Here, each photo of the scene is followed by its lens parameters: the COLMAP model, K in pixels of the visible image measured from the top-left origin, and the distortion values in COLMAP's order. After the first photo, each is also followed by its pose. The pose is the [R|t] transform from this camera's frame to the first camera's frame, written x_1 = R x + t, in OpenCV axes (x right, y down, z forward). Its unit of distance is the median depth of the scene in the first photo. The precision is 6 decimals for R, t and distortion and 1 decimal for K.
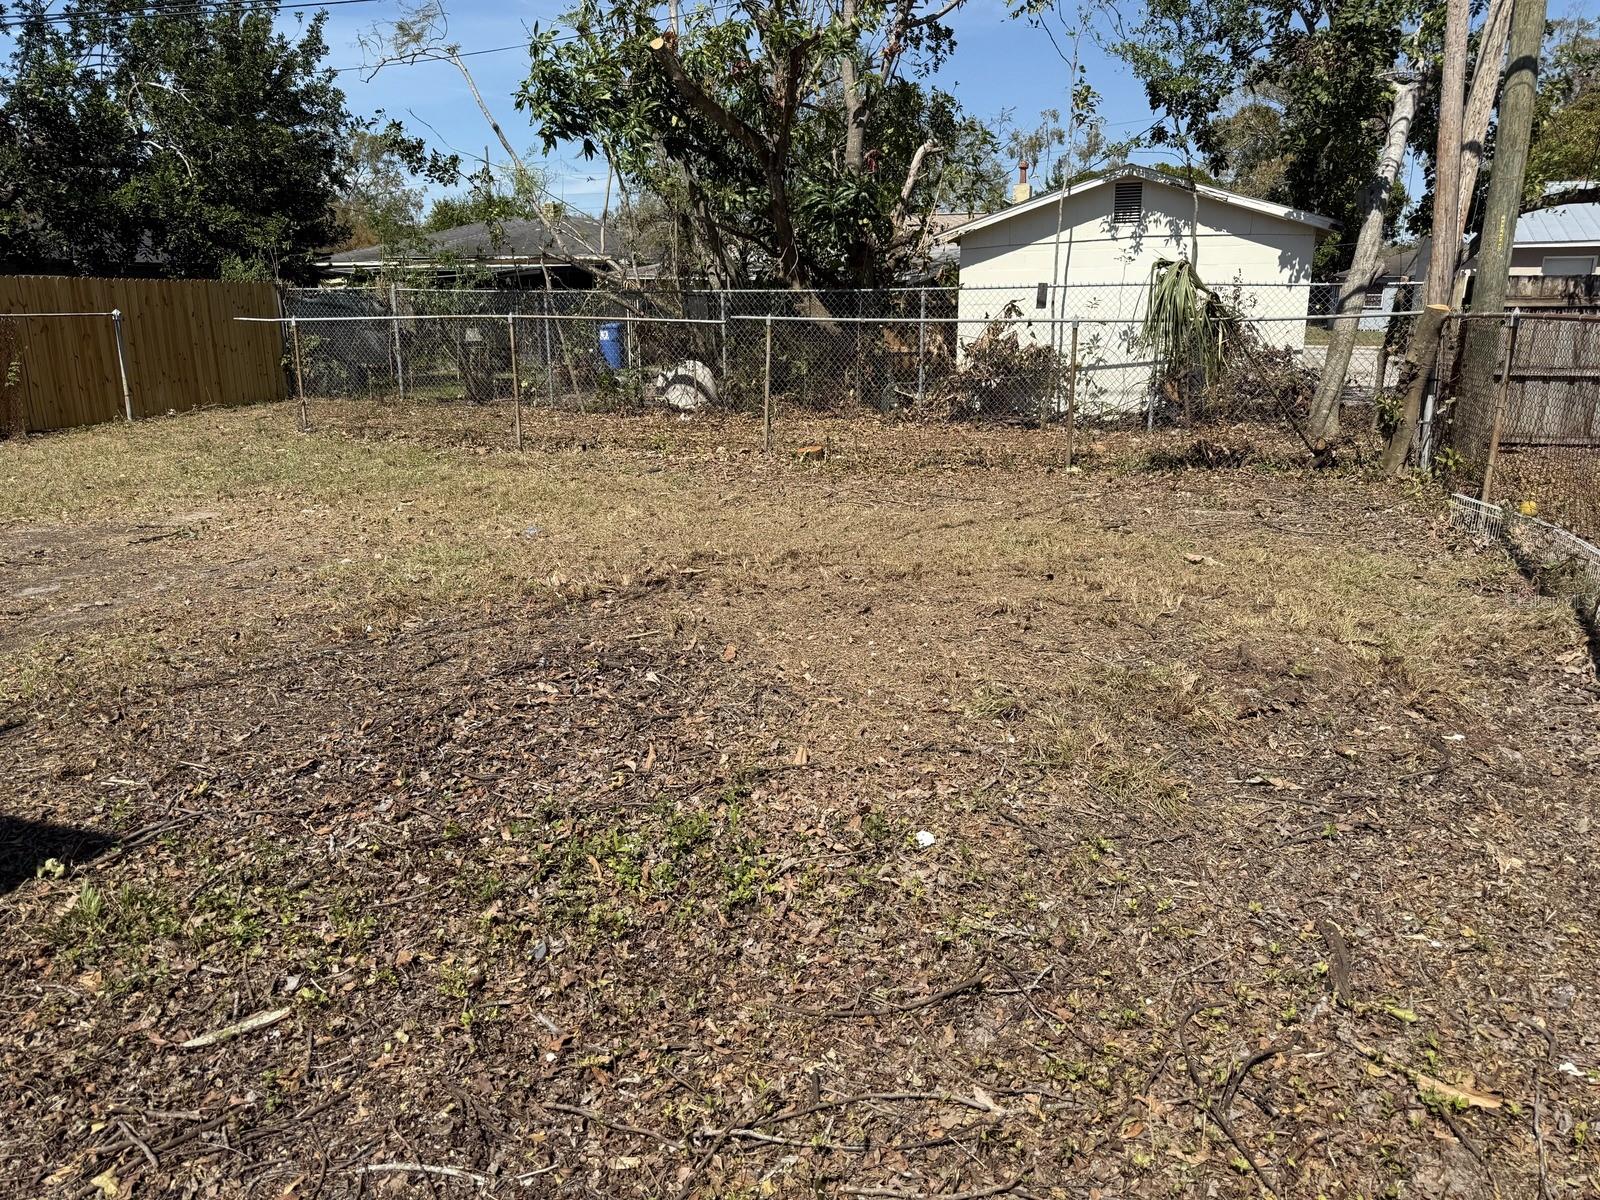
lens RADIAL K [[1115.6, 0, 812.8], [0, 1115.6, 613.5], [0, 0, 1]] dist [0.090665, -0.137785]
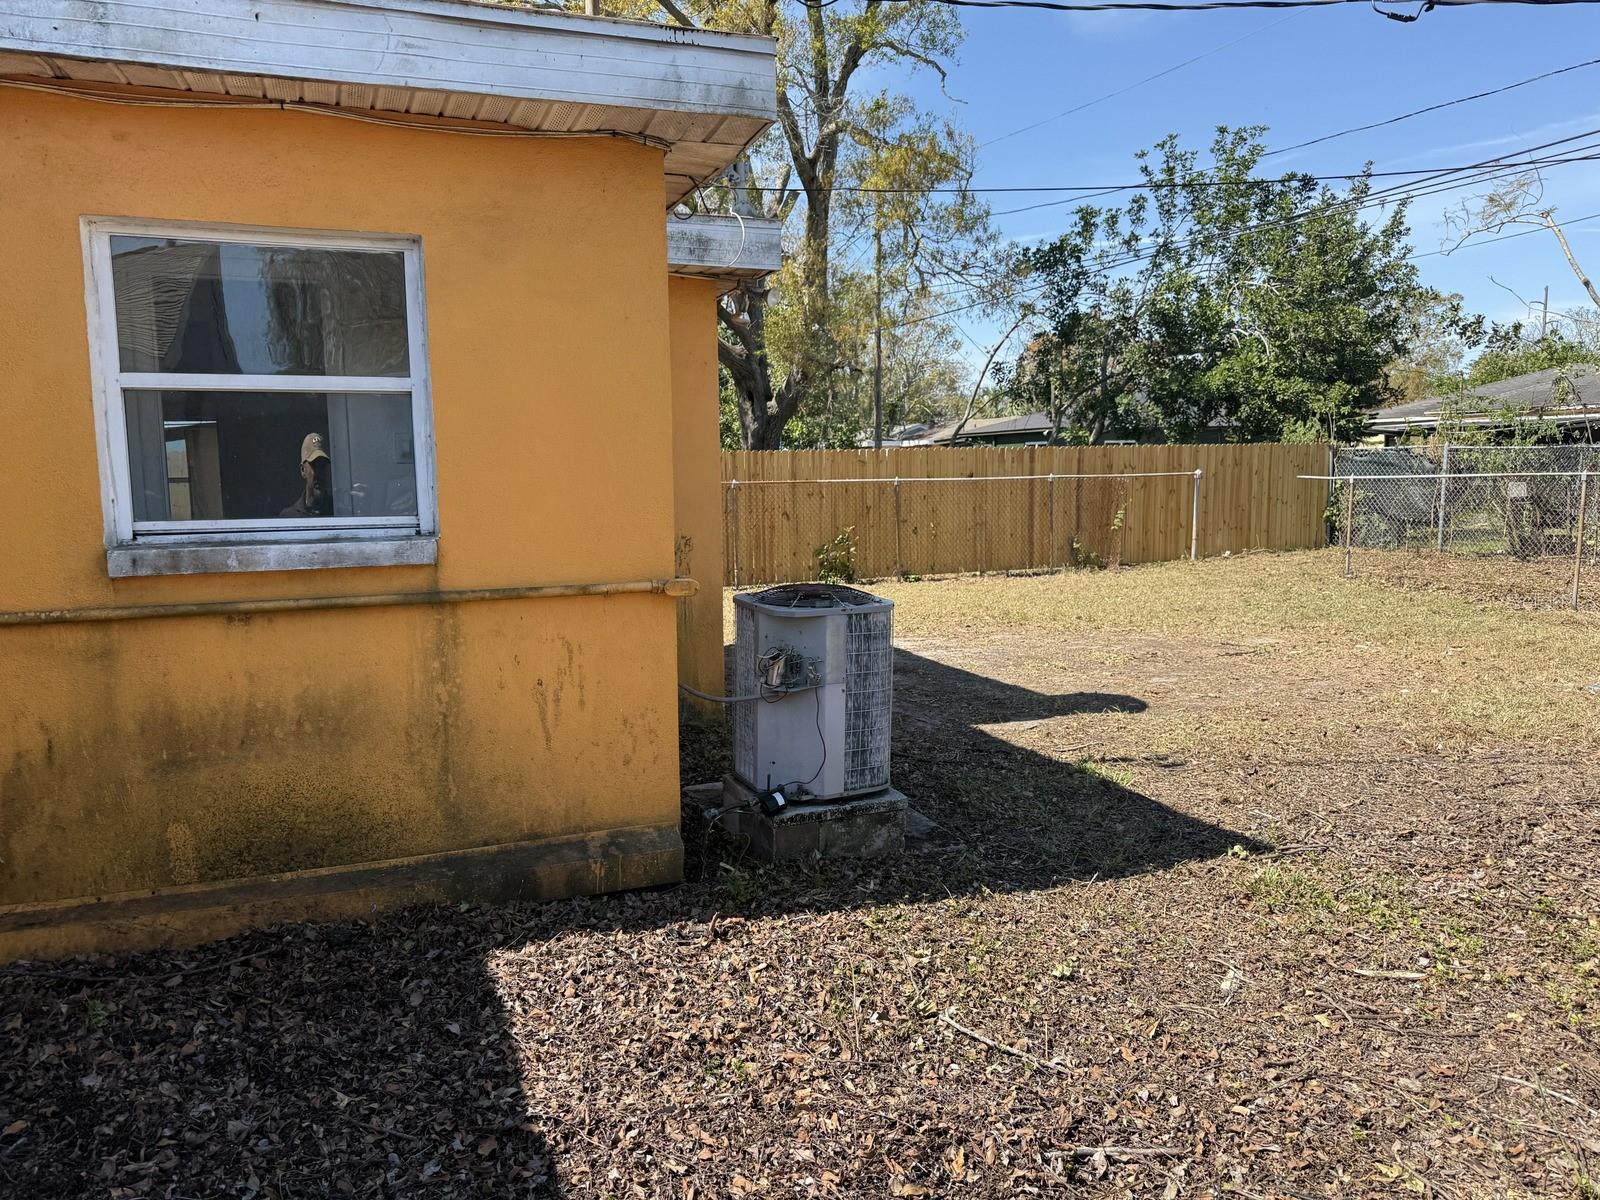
lens RADIAL K [[1175.4, 0, 765.5], [0, 1175.4, 603.9], [0, 0, 1]] dist [0.010229, -0.026421]
pose [[0.676742, 0.079252, -0.731942, 0.007556], [-0.180412, 0.981728, -0.060508, 0.072523], [0.713773, 0.173000, 0.678674, -0.354977]]
